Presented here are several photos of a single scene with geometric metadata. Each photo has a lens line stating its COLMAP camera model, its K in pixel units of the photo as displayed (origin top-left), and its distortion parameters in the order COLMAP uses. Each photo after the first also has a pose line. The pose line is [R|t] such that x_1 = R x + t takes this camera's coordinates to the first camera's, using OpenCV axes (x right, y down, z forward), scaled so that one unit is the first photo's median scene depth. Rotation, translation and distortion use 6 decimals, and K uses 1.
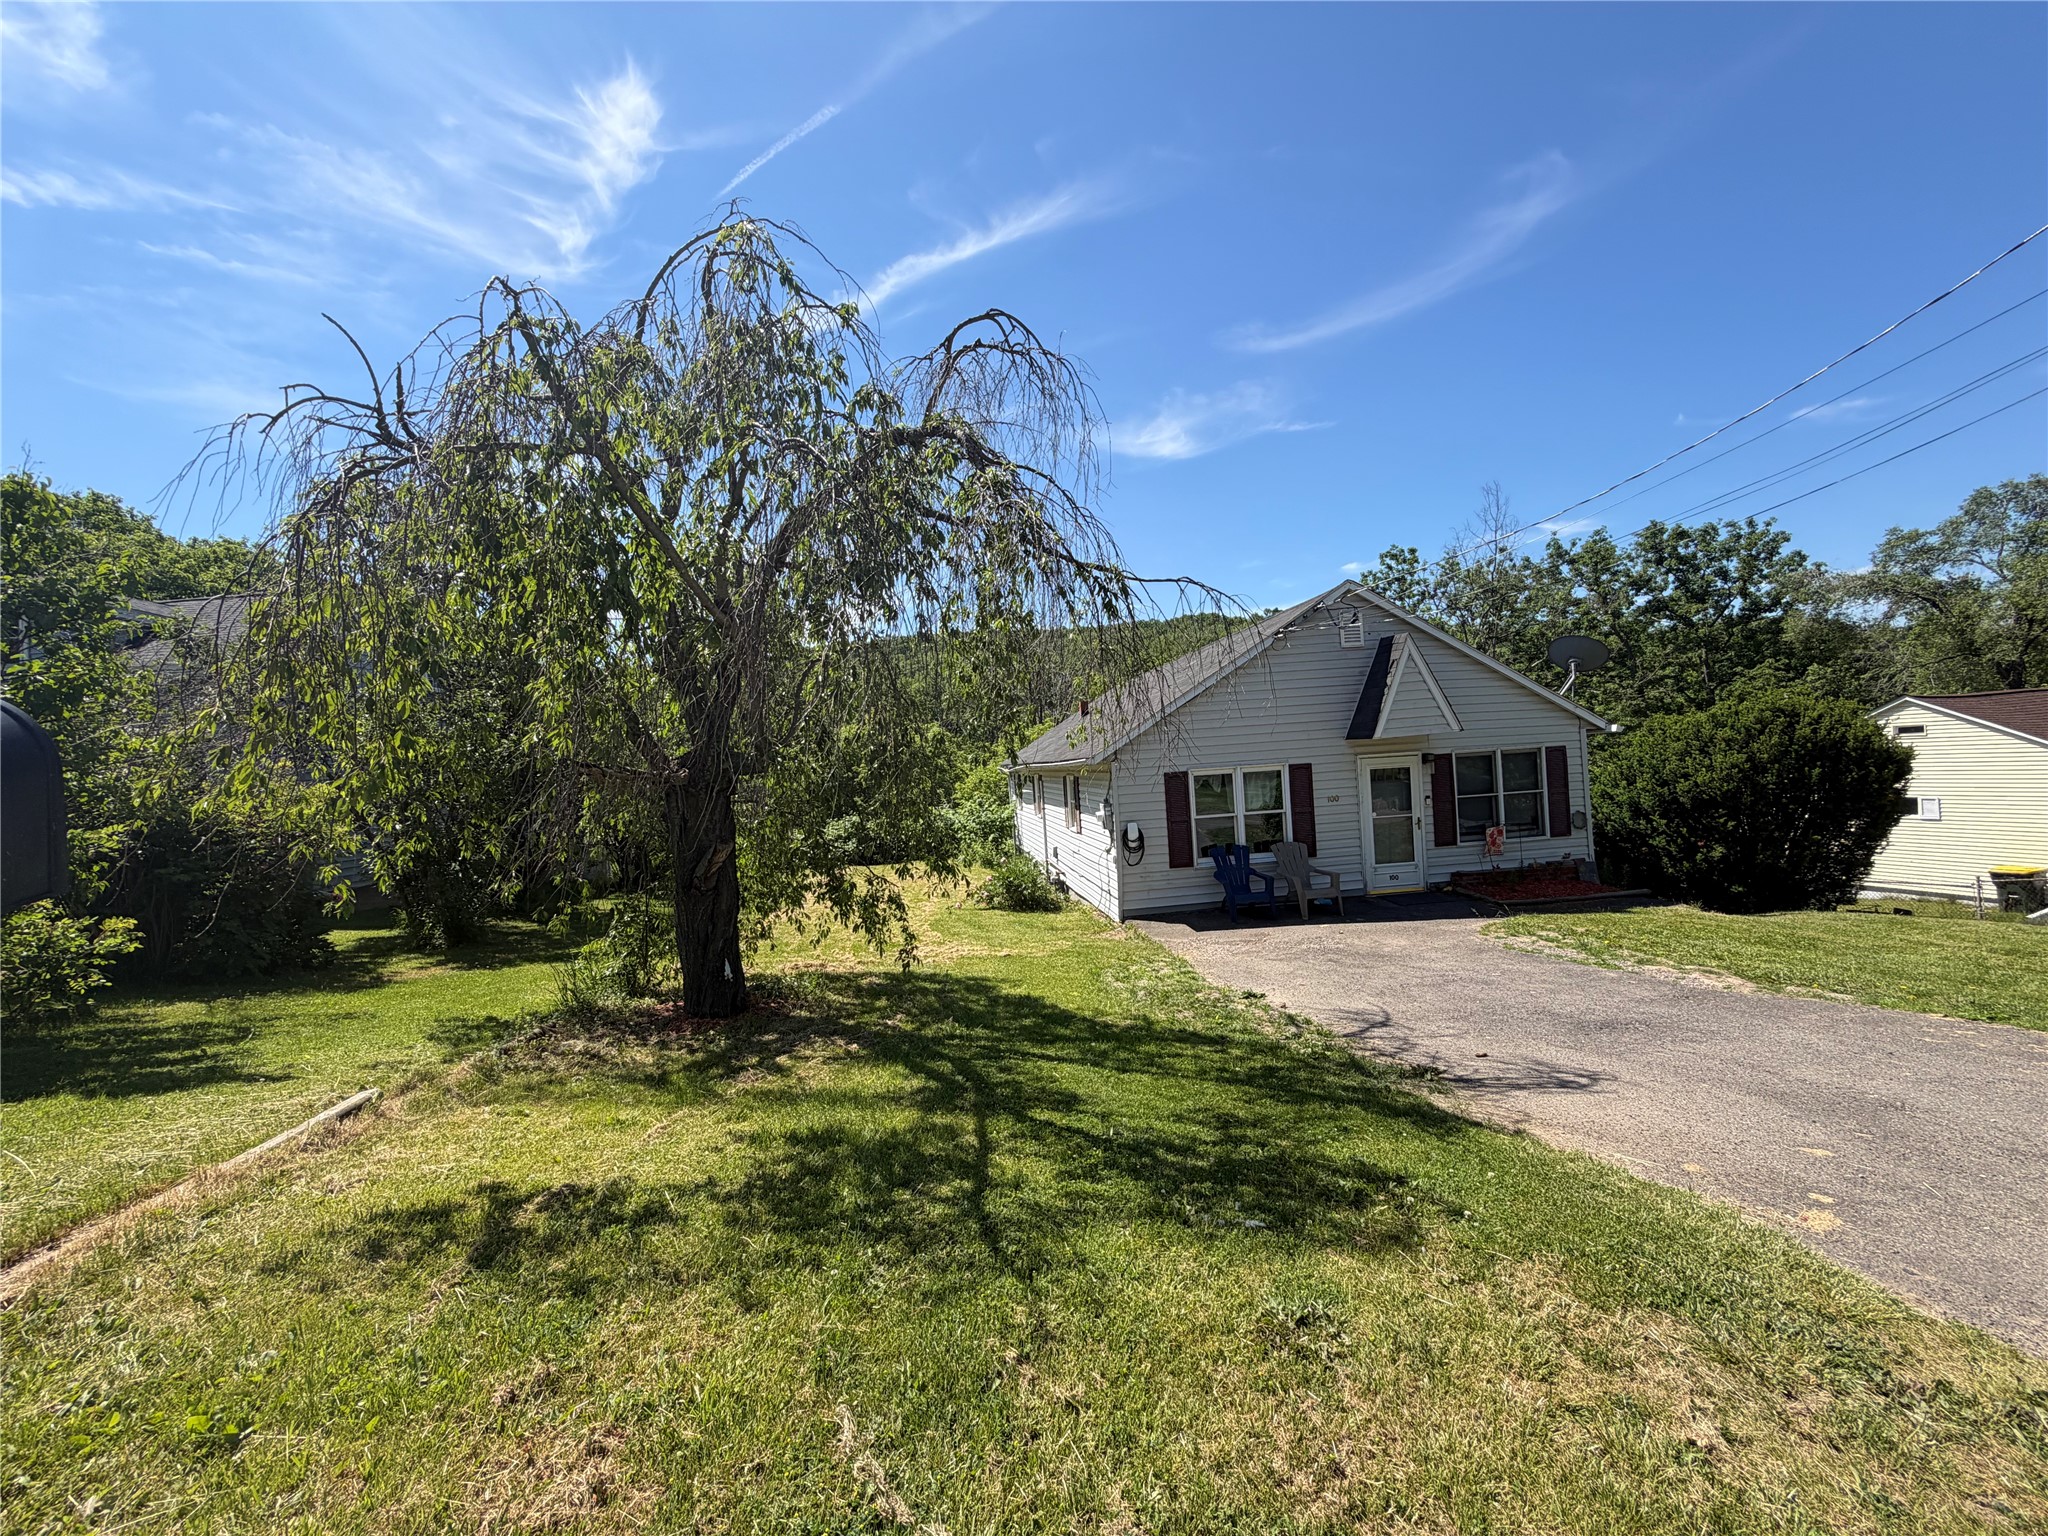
lens RADIAL K [[839.5, 0, 1025.6], [0, 839.5, 778.7], [0, 0, 1]] dist [-0.002183, 0.001316]
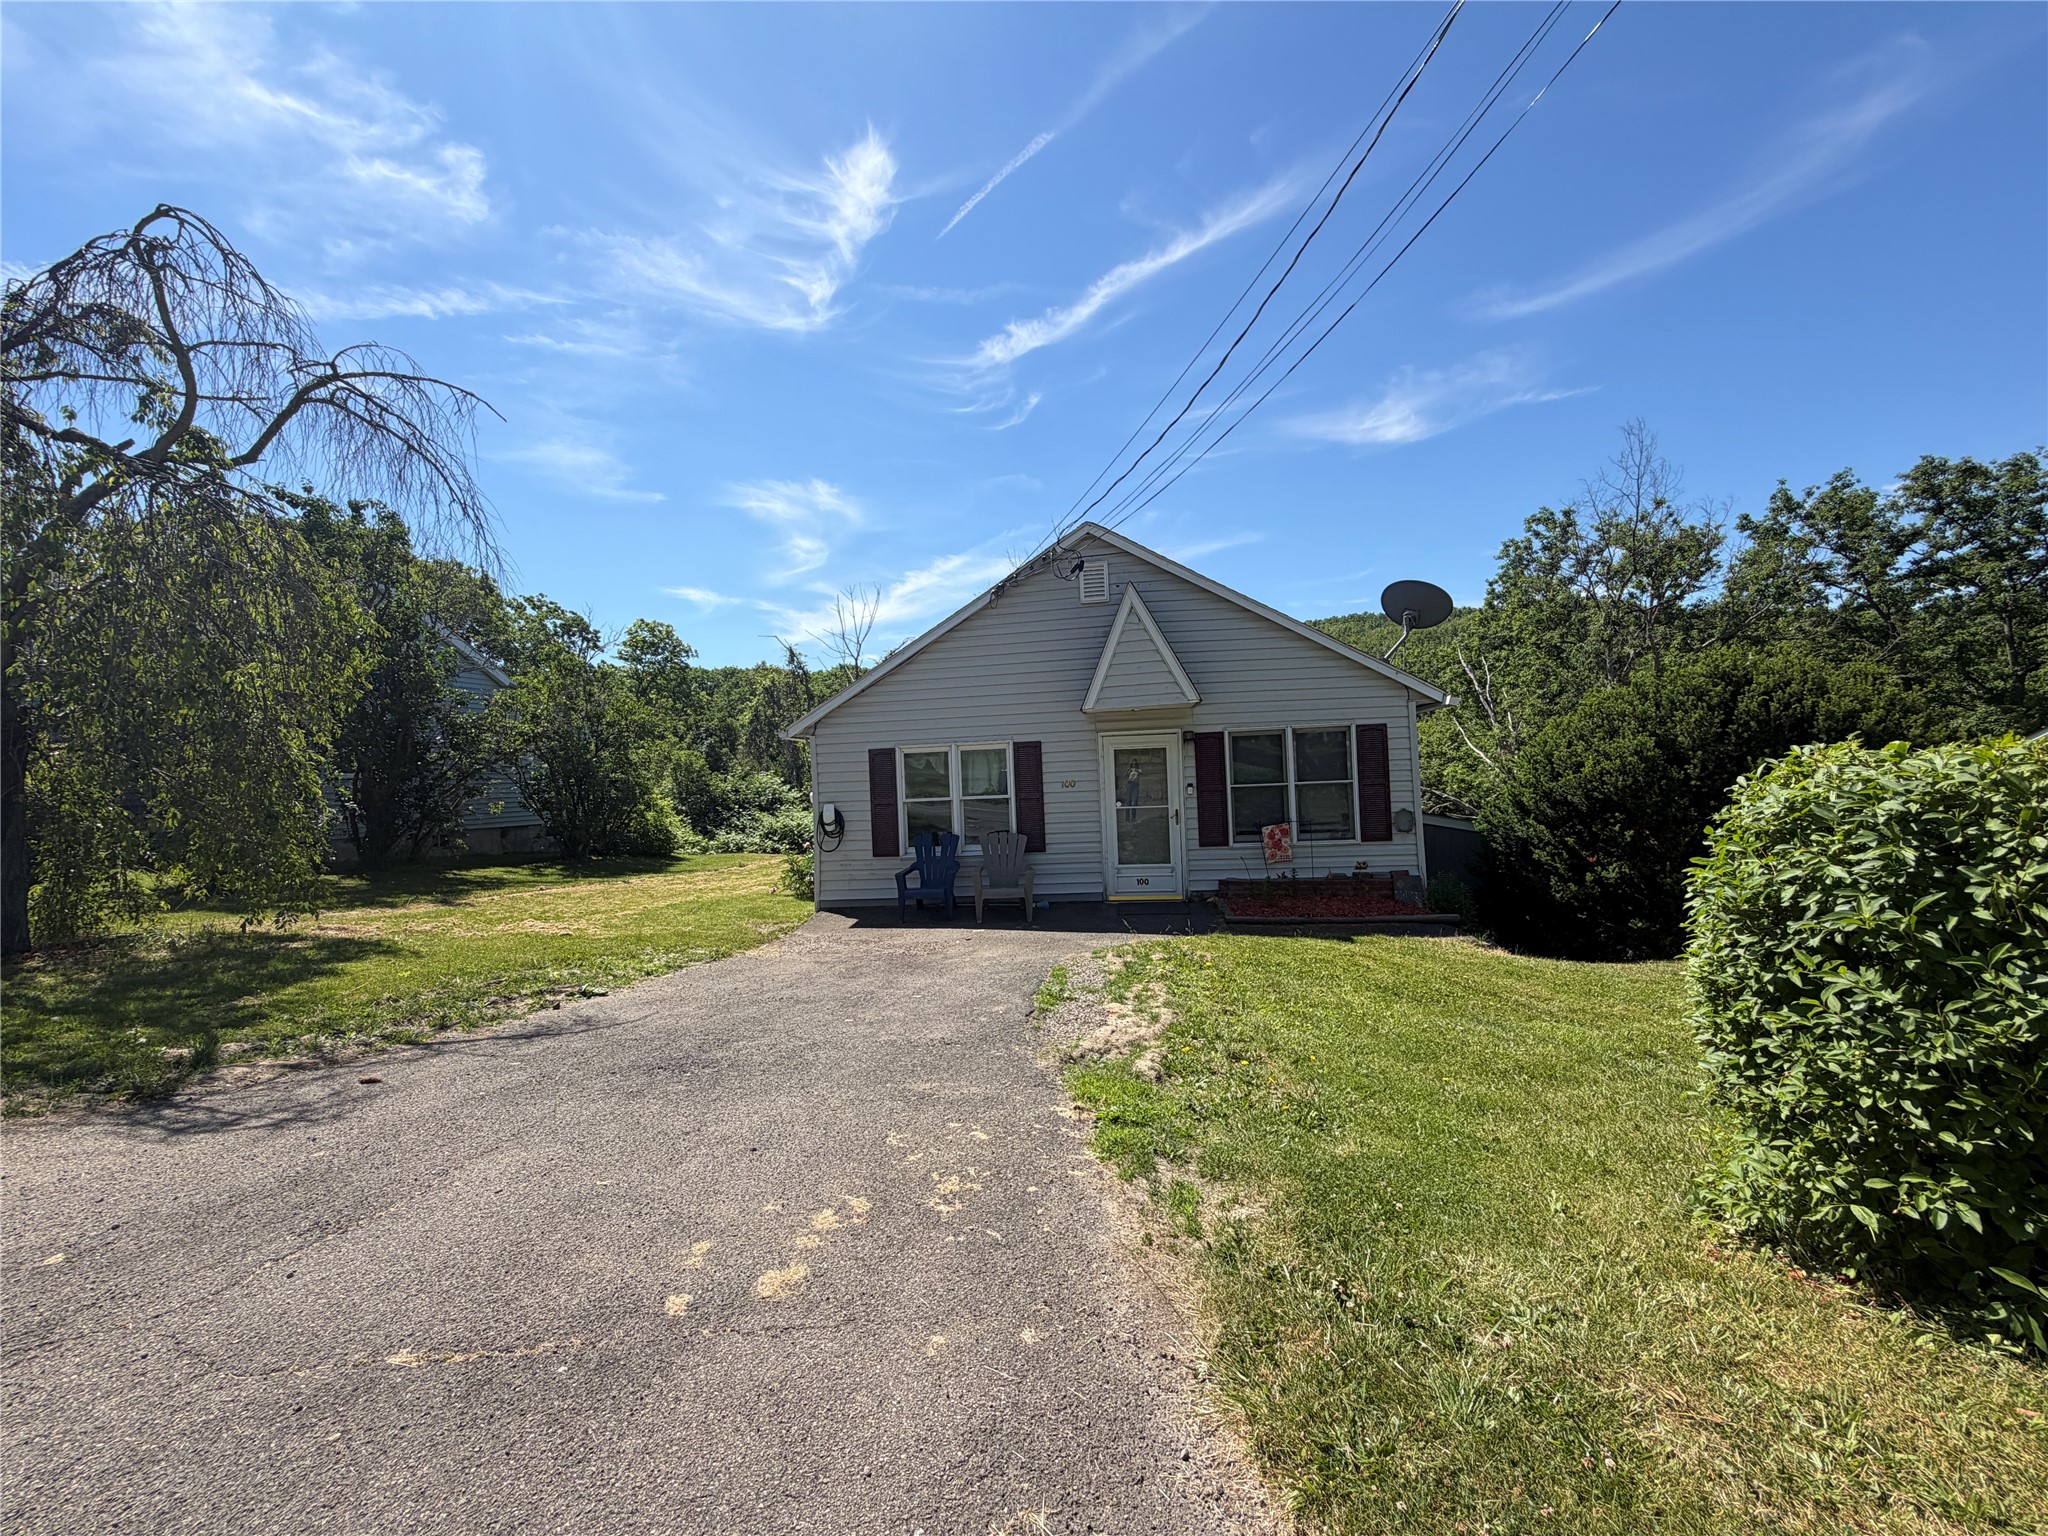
lens RADIAL K [[810.8, 0, 1024.0], [0, 810.8, 768.0], [0, 0, 1]] dist [0.002592, 0.000141]
pose [[0.967370, 0.019878, -0.252585, 0.116840], [-0.020798, 0.999783, -0.000973, 0.002120], [0.252511, 0.006194, 0.967574, 0.045344]]
